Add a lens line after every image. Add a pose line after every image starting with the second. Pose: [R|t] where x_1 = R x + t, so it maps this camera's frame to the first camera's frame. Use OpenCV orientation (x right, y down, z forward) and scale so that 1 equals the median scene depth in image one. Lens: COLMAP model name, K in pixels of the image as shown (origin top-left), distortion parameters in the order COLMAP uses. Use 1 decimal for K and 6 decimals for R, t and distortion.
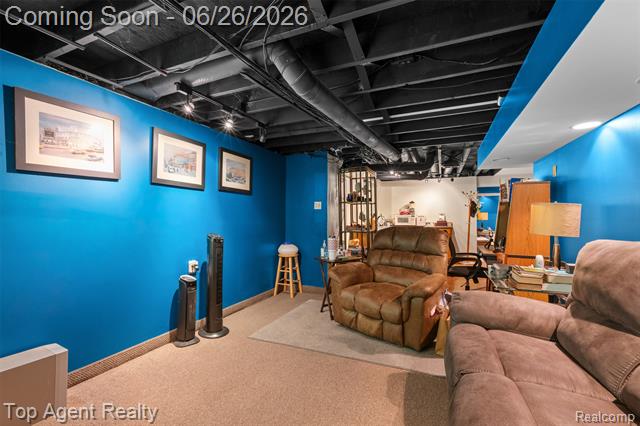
lens RADIAL K [[280.4, 0, 320.0], [0, 280.4, 213.0], [0, 0, 1]] dist [0.000700, 0.000076]
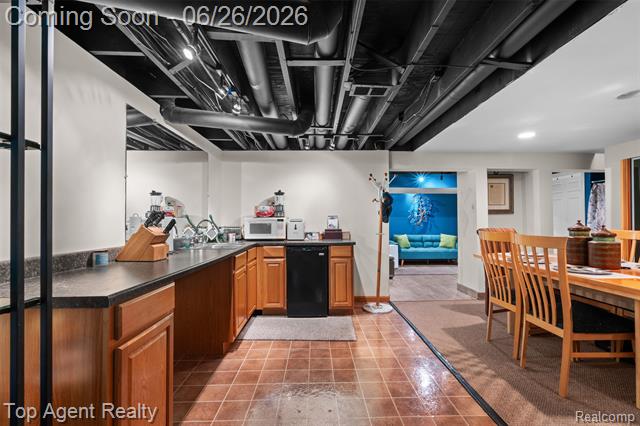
lens RADIAL K [[281.9, 0, 324.3], [0, 281.9, 215.3], [0, 0, 1]] dist [-0.000537, 0.000010]
pose [[0.904543, 0.008318, 0.426301, 0.191218], [-0.004816, 0.999945, -0.009292, 0.006710], [-0.426355, 0.006352, 0.904533, 0.523666]]
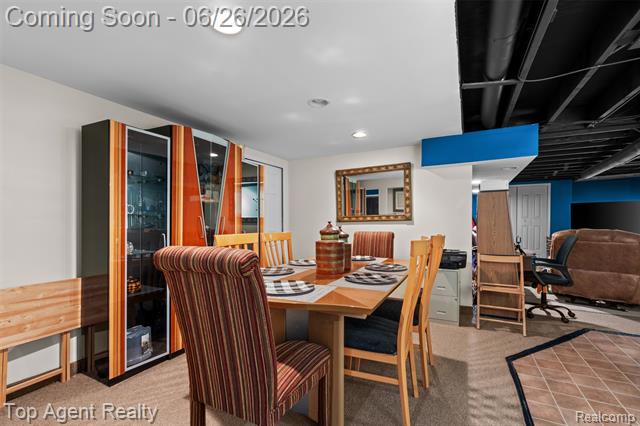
lens RADIAL K [[287.8, 0, 320.8], [0, 287.8, 222.5], [0, 0, 1]] dist [-0.000512, -0.000263]
pose [[-0.998543, 0.000511, 0.053952, 0.602540], [0.000203, 0.999984, -0.005708, 0.011239], [-0.053954, -0.005689, -0.998527, 0.990728]]
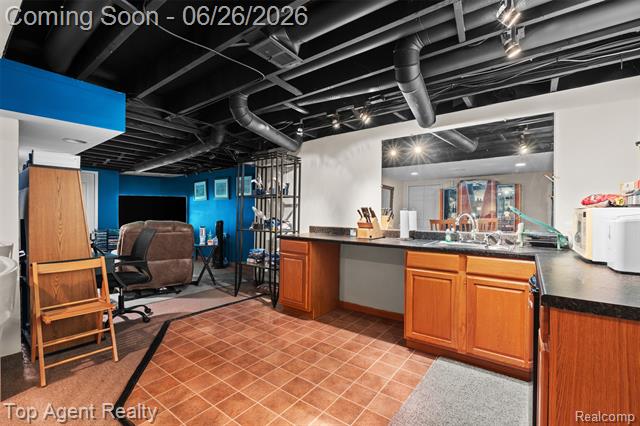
lens RADIAL K [[283.1, 0, 319.0], [0, 283.1, 215.9], [0, 0, 1]] dist [-0.000134, -0.000401]
pose [[-0.231314, 0.006085, -0.972860, 0.585898], [0.004896, 0.999975, 0.005091, 0.010184], [0.972867, -0.003586, -0.231338, 0.858808]]
